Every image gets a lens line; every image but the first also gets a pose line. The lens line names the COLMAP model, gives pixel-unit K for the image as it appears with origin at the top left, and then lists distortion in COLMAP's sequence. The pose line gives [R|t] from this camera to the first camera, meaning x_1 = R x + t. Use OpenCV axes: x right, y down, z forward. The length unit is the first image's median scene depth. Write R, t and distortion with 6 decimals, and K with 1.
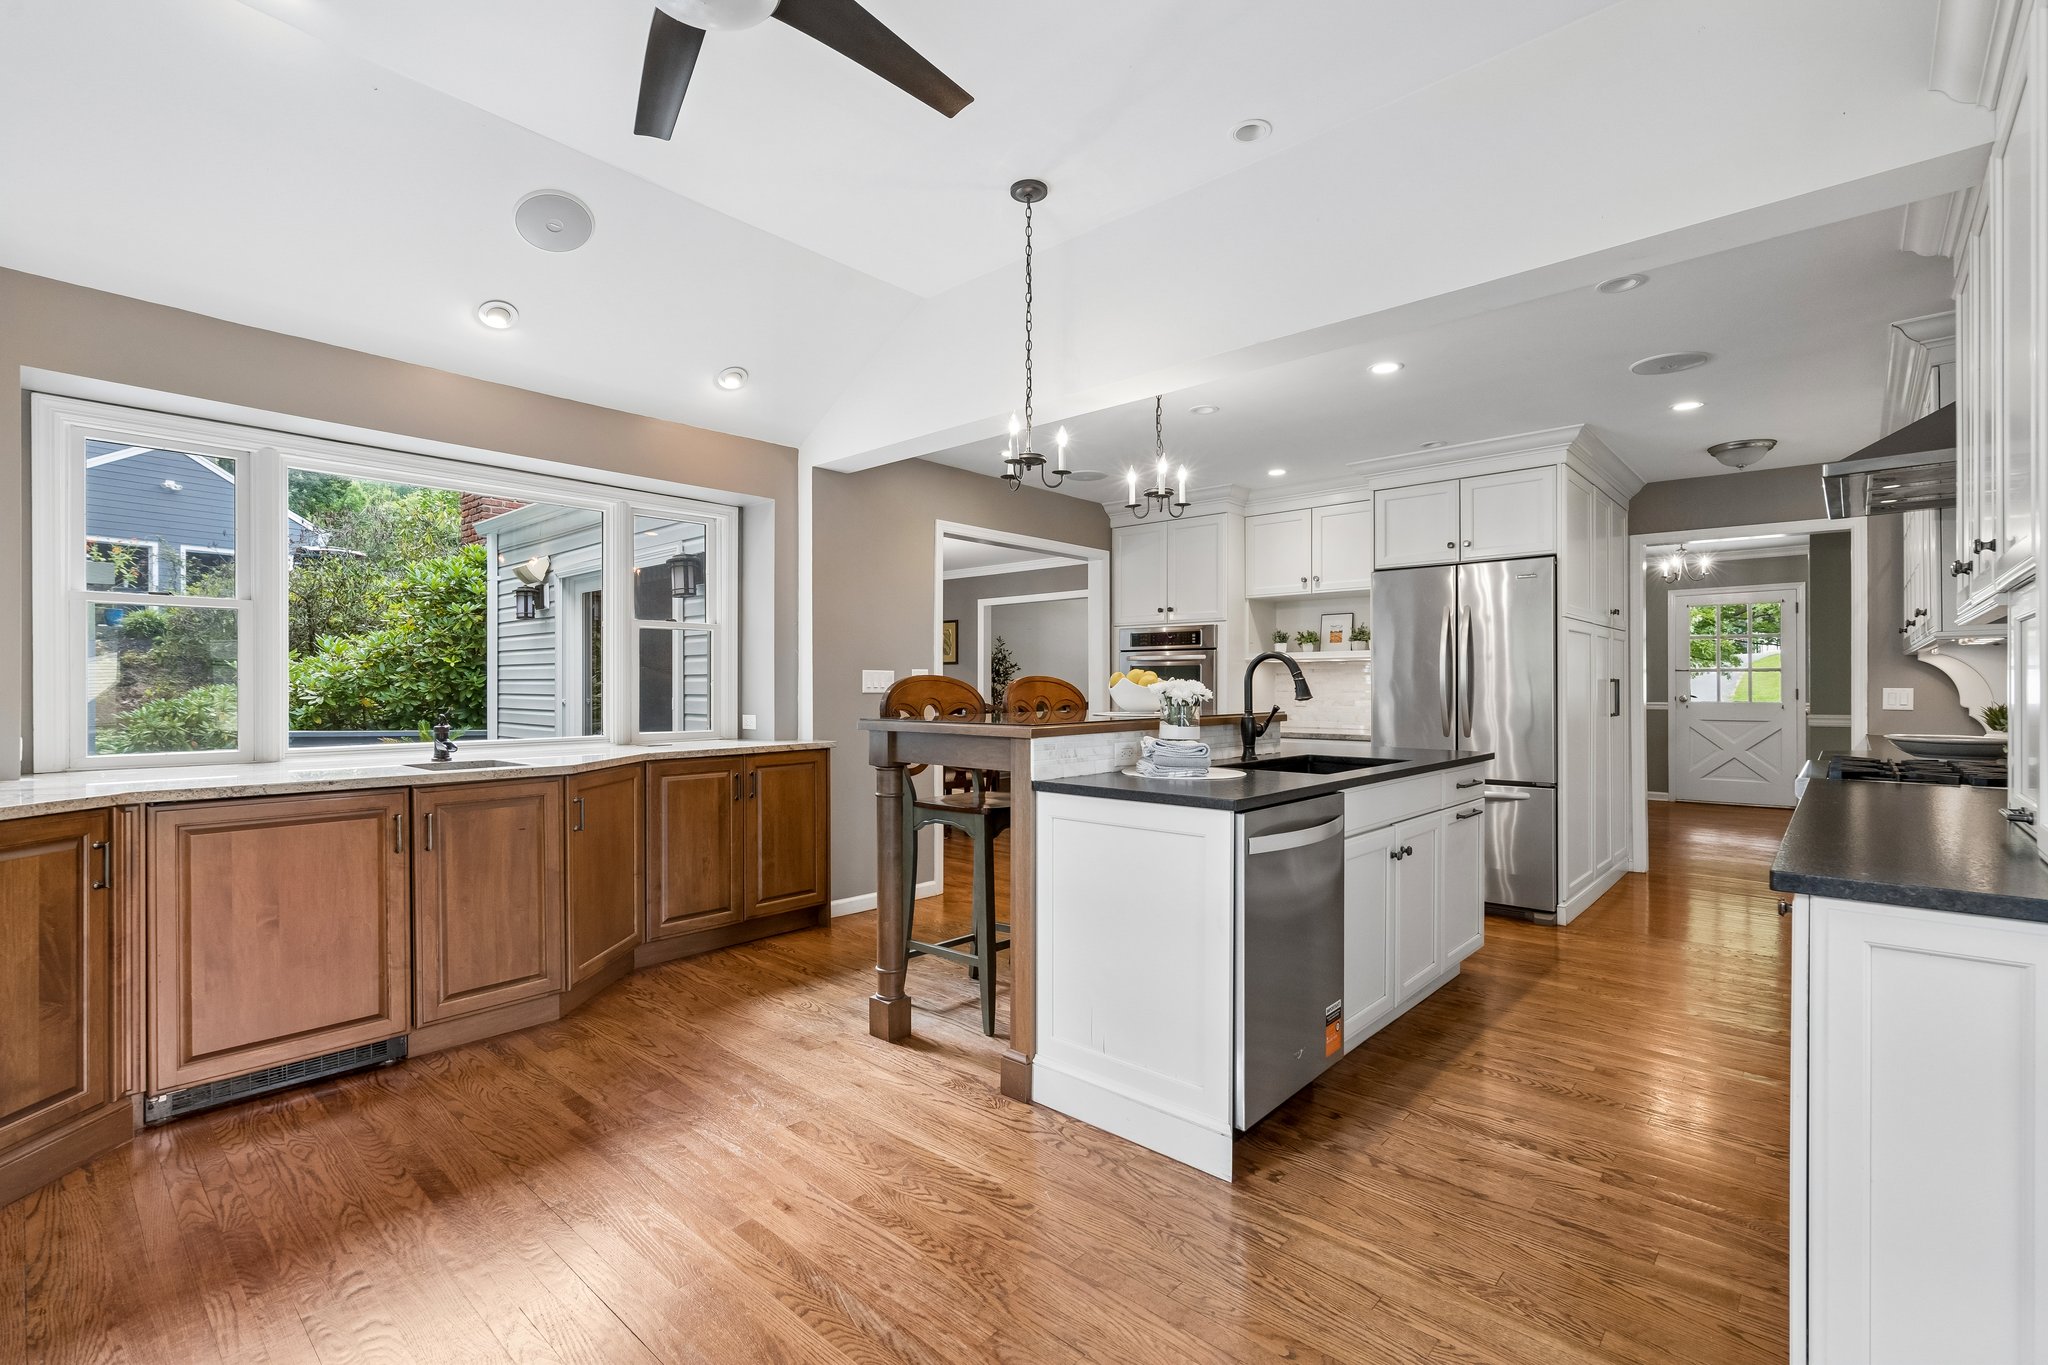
lens RADIAL K [[921.3, 0, 1021.3], [0, 921.3, 684.5], [0, 0, 1]] dist [-0.005942, 0.003534]
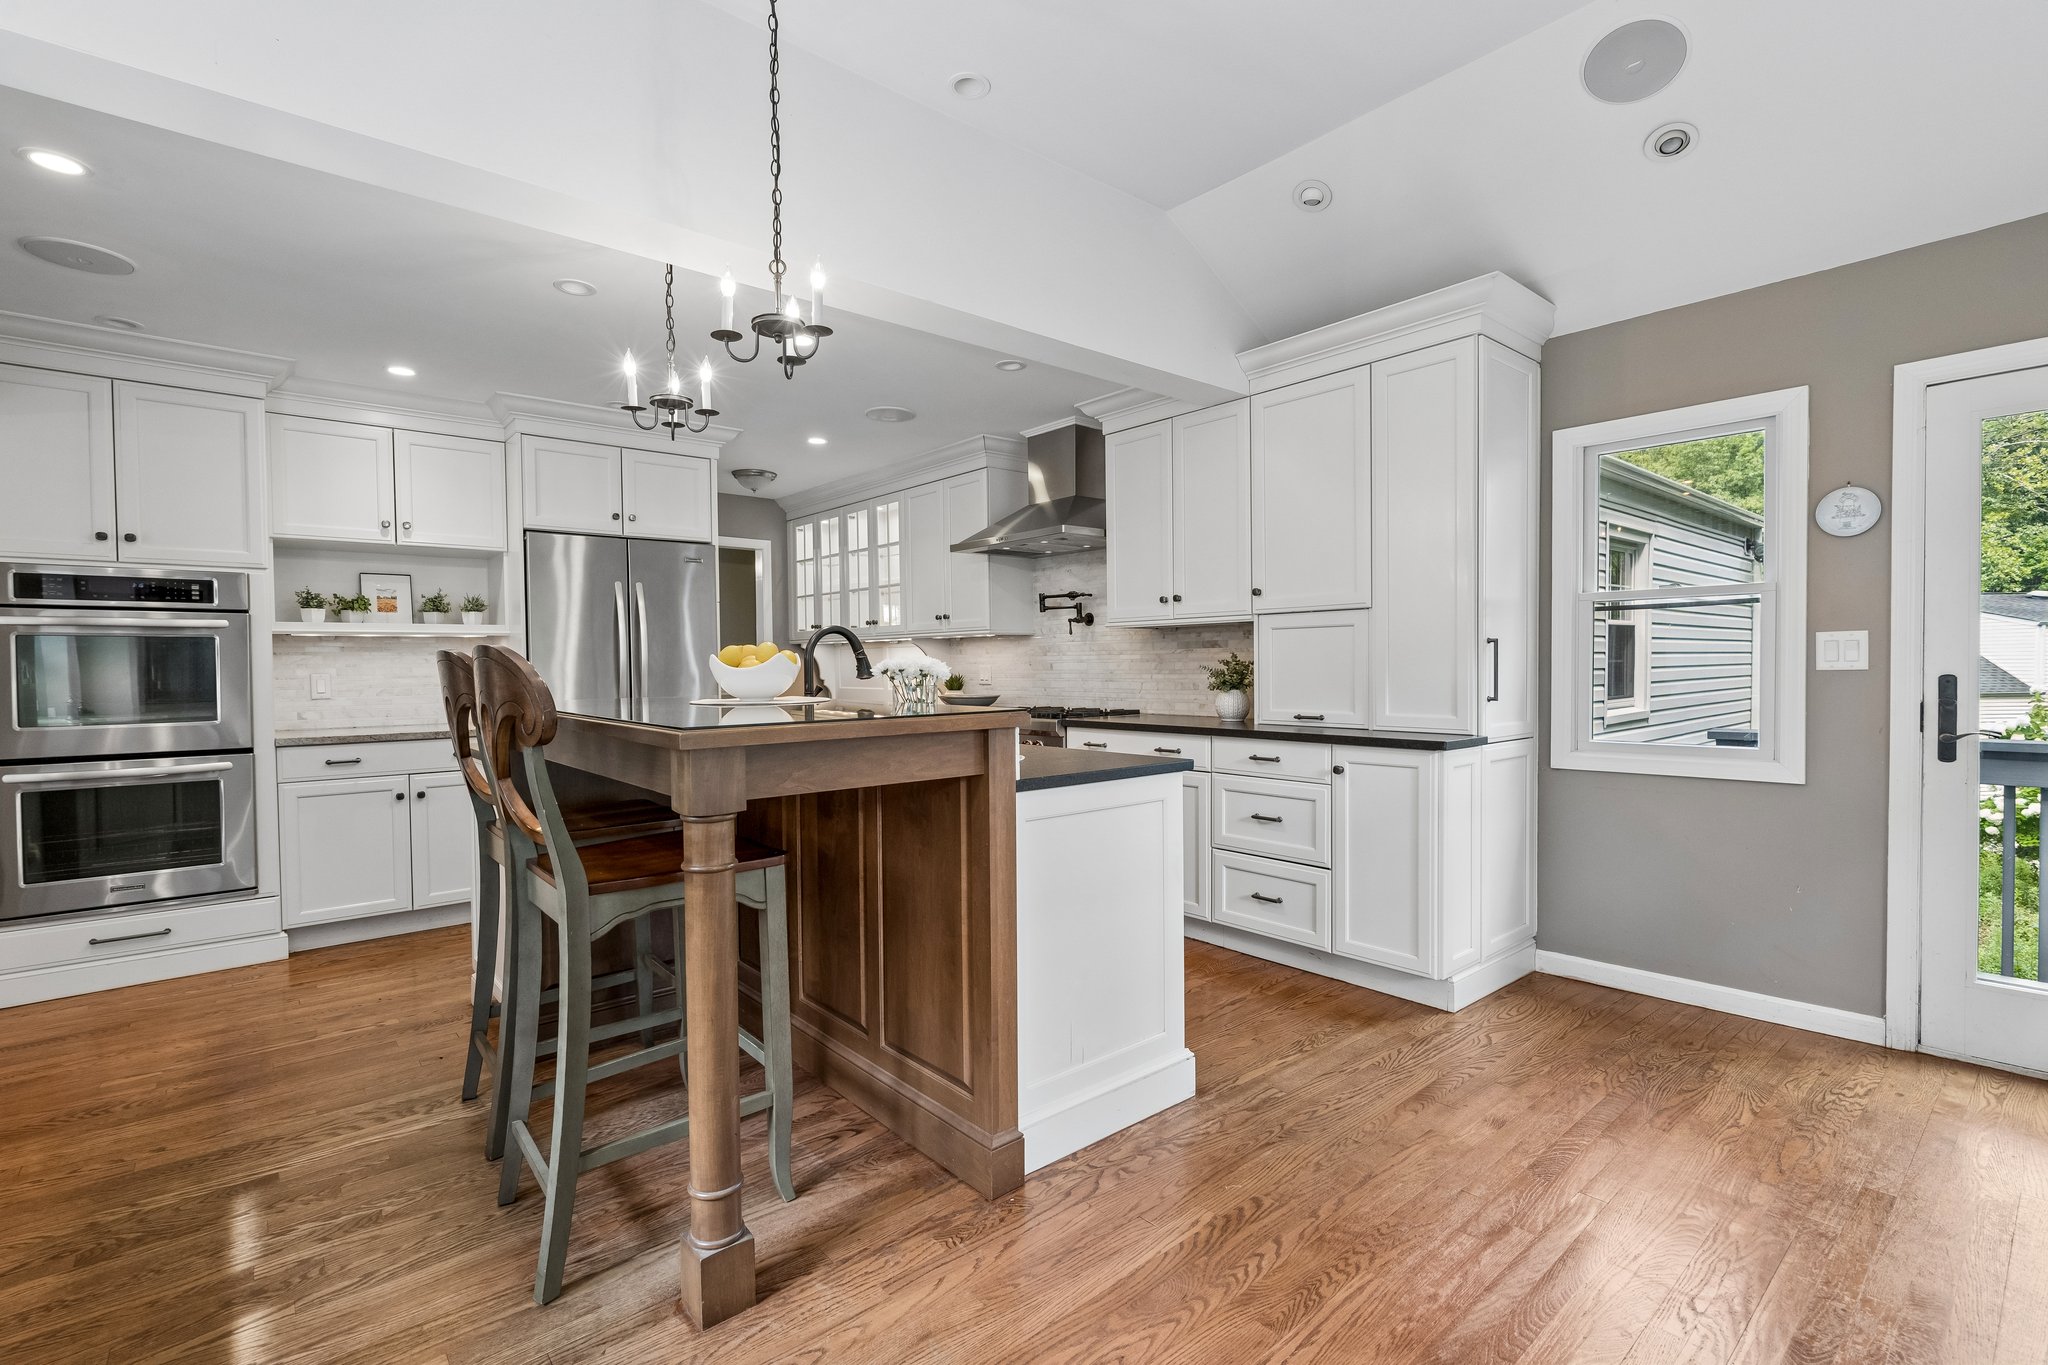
lens RADIAL K [[921.3, 0, 1014.3], [0, 921.3, 684.8], [0, 0, 1]] dist [-0.005942, 0.003534]
pose [[0.135033, -0.024377, 0.990541, -0.376817], [0.010158, 0.999679, 0.023217, 0.001987], [-0.990789, 0.006927, 0.135237, 0.436506]]
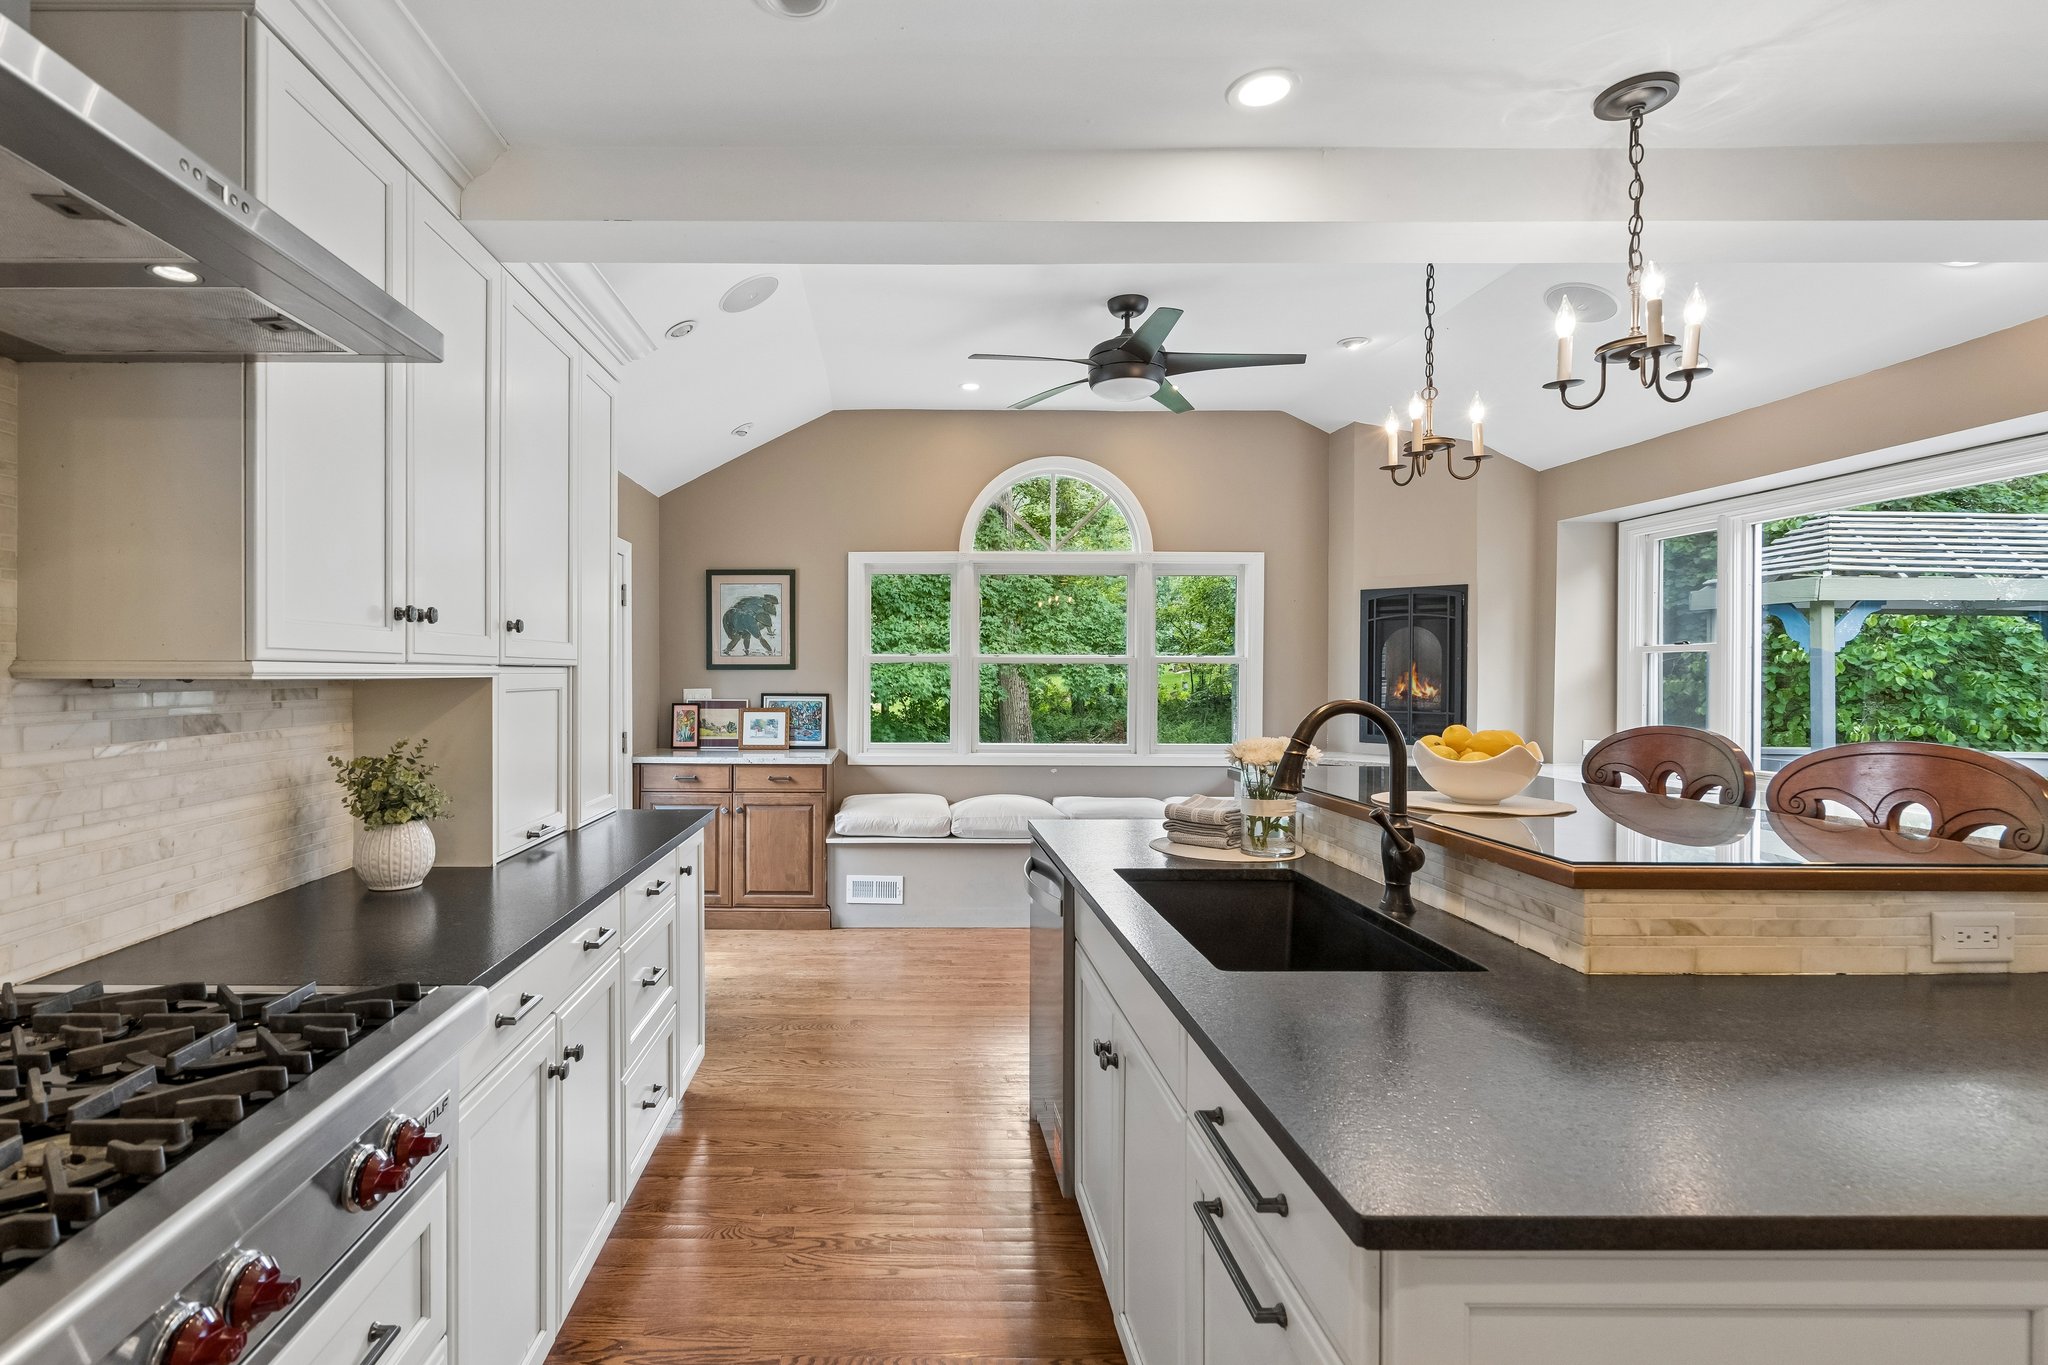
lens RADIAL K [[970.2, 0, 897.8], [0, 970.2, 680.8], [0, 0, 1]] dist [-0.007693, 0.003989]
pose [[-0.748886, 0.003689, -0.662688, 0.517699], [-0.001545, 0.999972, 0.007312, -0.031198], [0.662697, 0.006500, -0.748860, 0.773290]]
